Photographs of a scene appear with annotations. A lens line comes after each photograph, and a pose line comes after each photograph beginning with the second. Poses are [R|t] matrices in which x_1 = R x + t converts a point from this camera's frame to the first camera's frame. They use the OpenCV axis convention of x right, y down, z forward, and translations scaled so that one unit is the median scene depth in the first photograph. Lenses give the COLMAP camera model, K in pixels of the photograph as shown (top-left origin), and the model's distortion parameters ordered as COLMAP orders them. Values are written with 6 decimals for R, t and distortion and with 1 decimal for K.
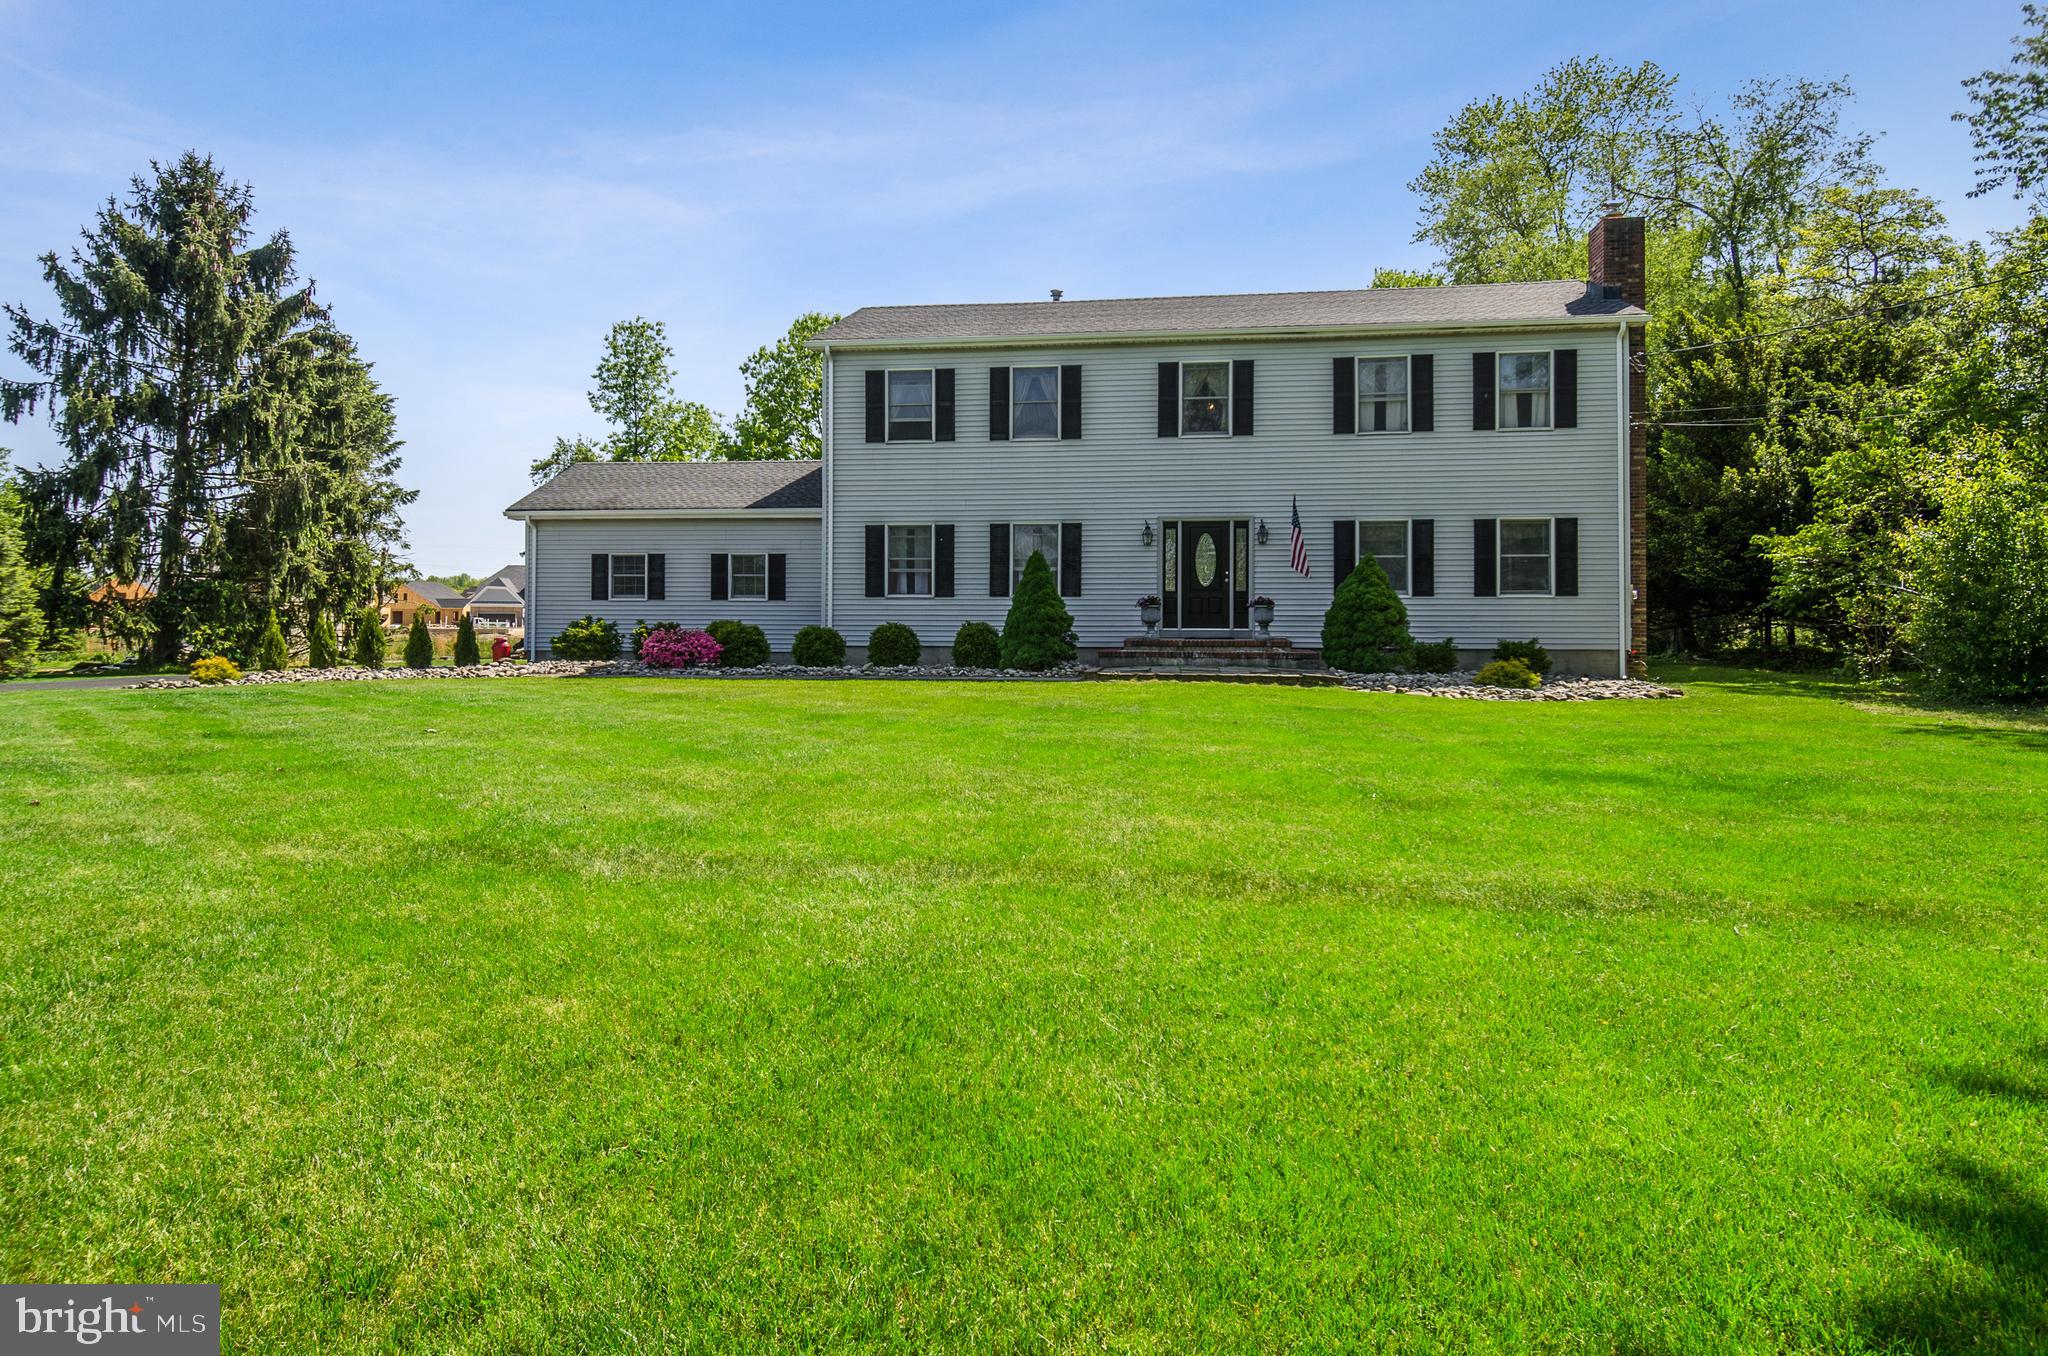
lens RADIAL K [[1202.0, 0, 1066.1], [0, 1202.0, 622.0], [0, 0, 1]] dist [0.058581, -0.058440]
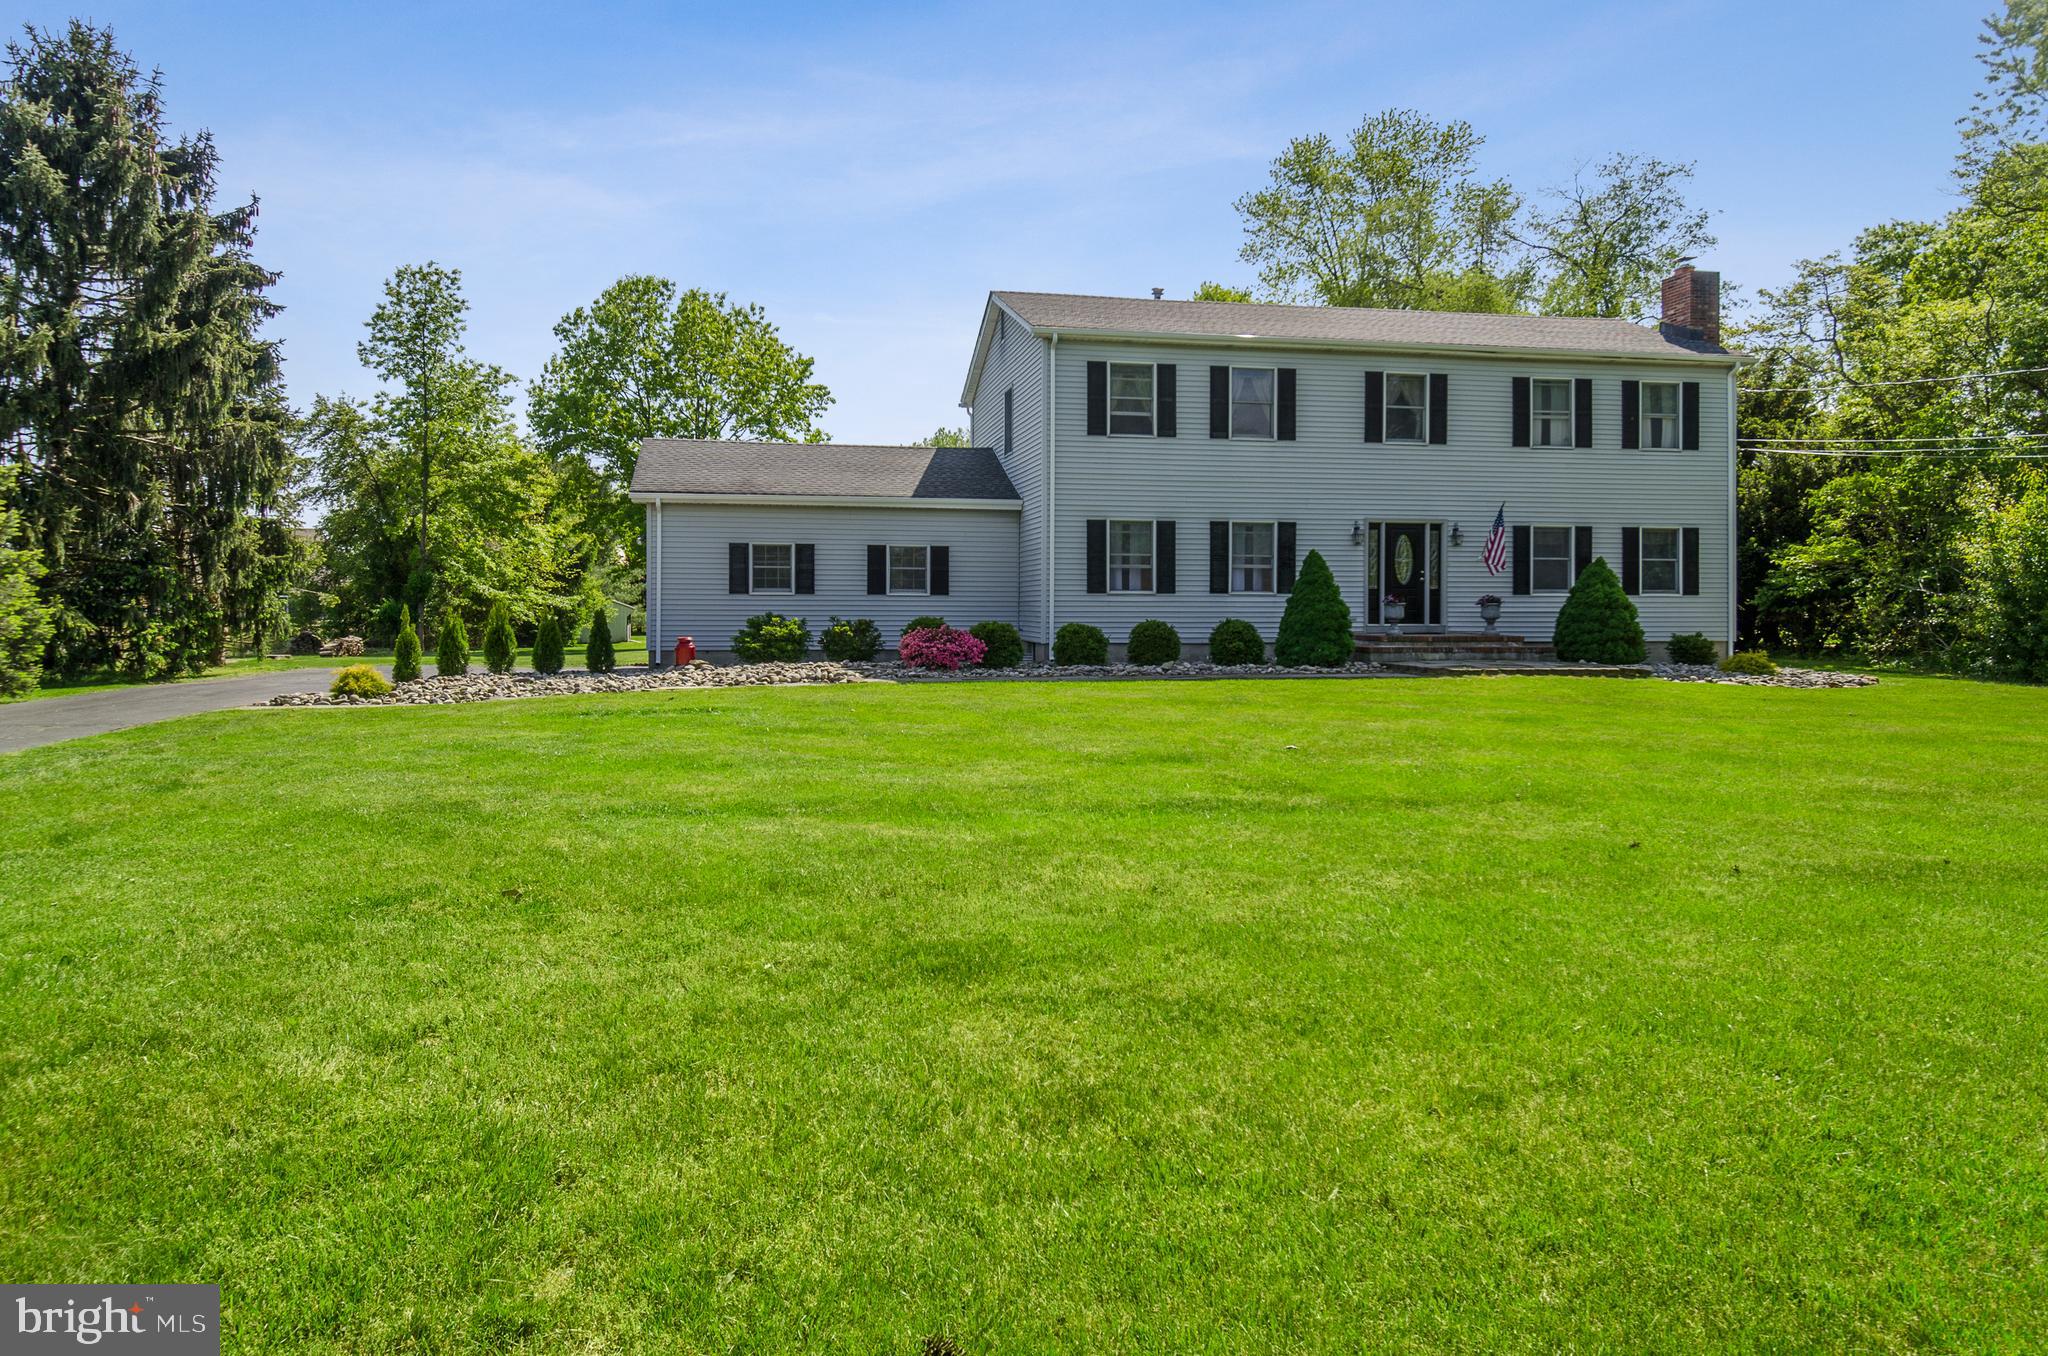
lens RADIAL K [[1202.0, 0, 1066.1], [0, 1202.0, 622.0], [0, 0, 1]] dist [0.058581, -0.058440]
pose [[0.949667, -0.002384, 0.313251, -0.491195], [0.000249, 0.999976, 0.006854, -0.004172], [-0.313260, -0.006431, 0.949646, 0.080620]]
